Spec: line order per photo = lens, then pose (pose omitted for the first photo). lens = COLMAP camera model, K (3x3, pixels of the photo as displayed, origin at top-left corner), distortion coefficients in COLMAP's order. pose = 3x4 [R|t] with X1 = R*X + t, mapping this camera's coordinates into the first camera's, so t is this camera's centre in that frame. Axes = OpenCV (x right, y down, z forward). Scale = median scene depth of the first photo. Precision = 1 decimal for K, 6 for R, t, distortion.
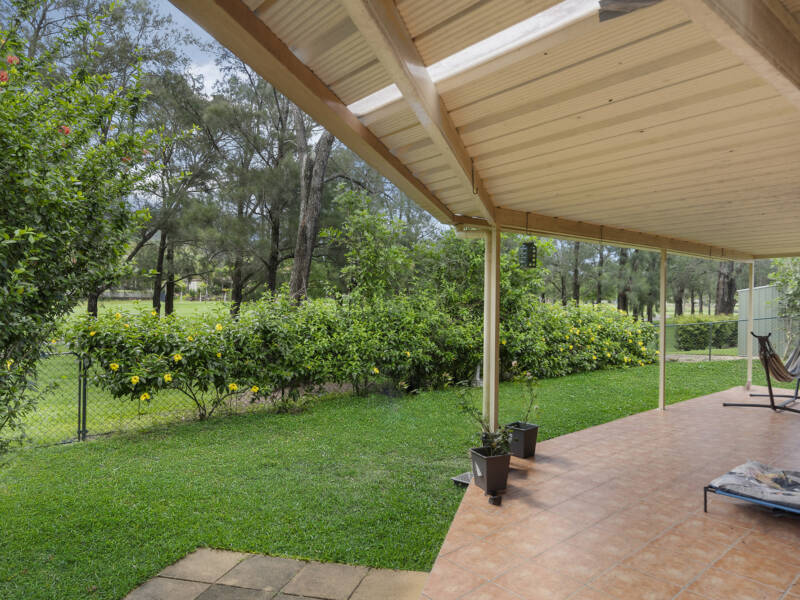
lens RADIAL K [[538.8, 0, 400.0], [0, 538.8, 300.0], [0, 0, 1]] dist [0.004016, -0.000936]
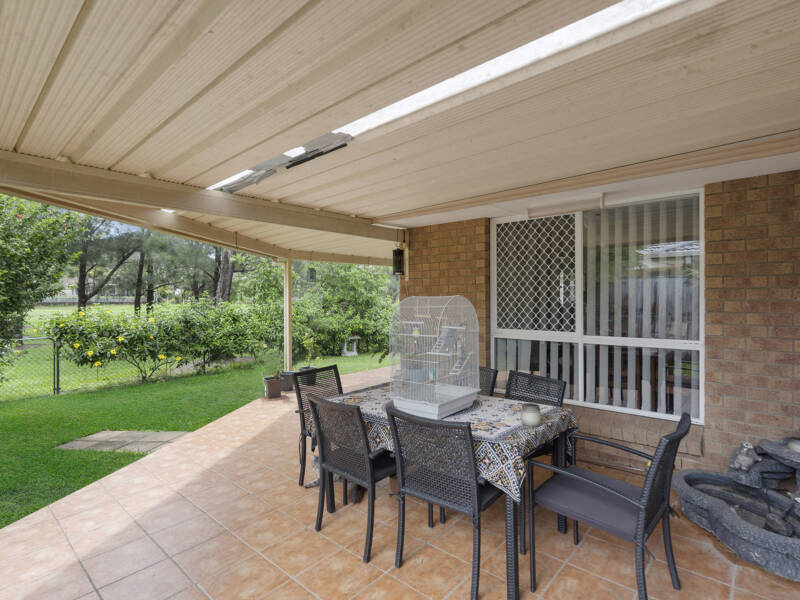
lens RADIAL K [[406.2, 0, 400.0], [0, 406.2, 300.0], [0, 0, 1]] dist [-0.001425, -0.000571]
pose [[0.991556, -0.014338, 0.128881, 0.215525], [0.014511, 0.999895, -0.000409, 0.003877], [-0.128861, 0.002276, 0.991660, -0.249527]]
